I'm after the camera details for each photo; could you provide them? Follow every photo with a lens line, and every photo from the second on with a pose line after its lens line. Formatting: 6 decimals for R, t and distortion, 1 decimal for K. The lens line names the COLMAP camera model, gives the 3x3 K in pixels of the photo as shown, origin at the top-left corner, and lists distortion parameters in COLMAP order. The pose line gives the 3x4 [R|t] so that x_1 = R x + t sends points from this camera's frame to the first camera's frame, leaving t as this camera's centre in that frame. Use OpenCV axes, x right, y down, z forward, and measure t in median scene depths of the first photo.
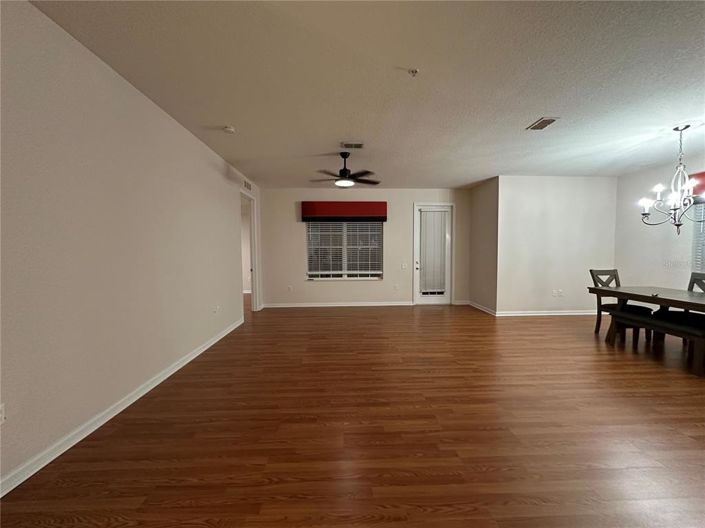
lens RADIAL K [[281.2, 0, 352.5], [0, 281.2, 264.0], [0, 0, 1]] dist [-0.001470, 0.000375]
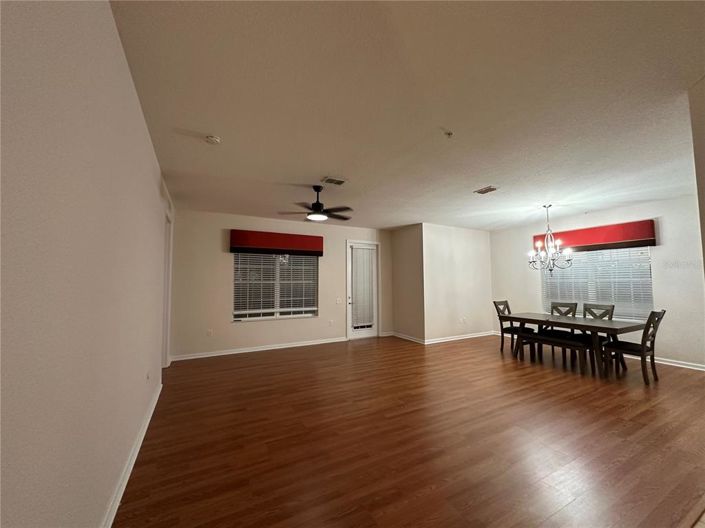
lens RADIAL K [[281.2, 0, 352.5], [0, 281.2, 264.0], [0, 0, 1]] dist [-0.001470, 0.000375]
pose [[0.897138, 0.029981, 0.440732, -0.221119], [0.019227, 0.994099, -0.106761, -0.017344], [-0.441332, 0.104254, 0.891267, 0.077162]]
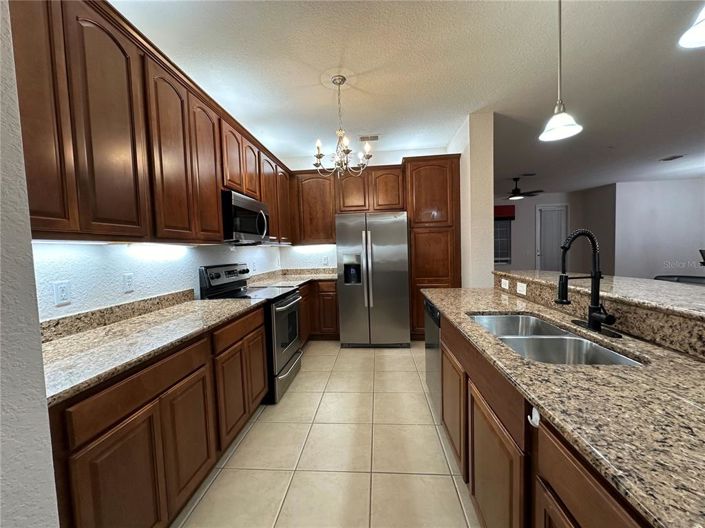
lens RADIAL K [[281.2, 0, 352.5], [0, 281.2, 264.0], [0, 0, 1]] dist [-0.001470, 0.000375]
pose [[0.991486, -0.023235, -0.128126, -0.477086], [0.024794, 0.999636, 0.010588, 0.022926], [0.127833, -0.013675, 0.991701, -0.419604]]
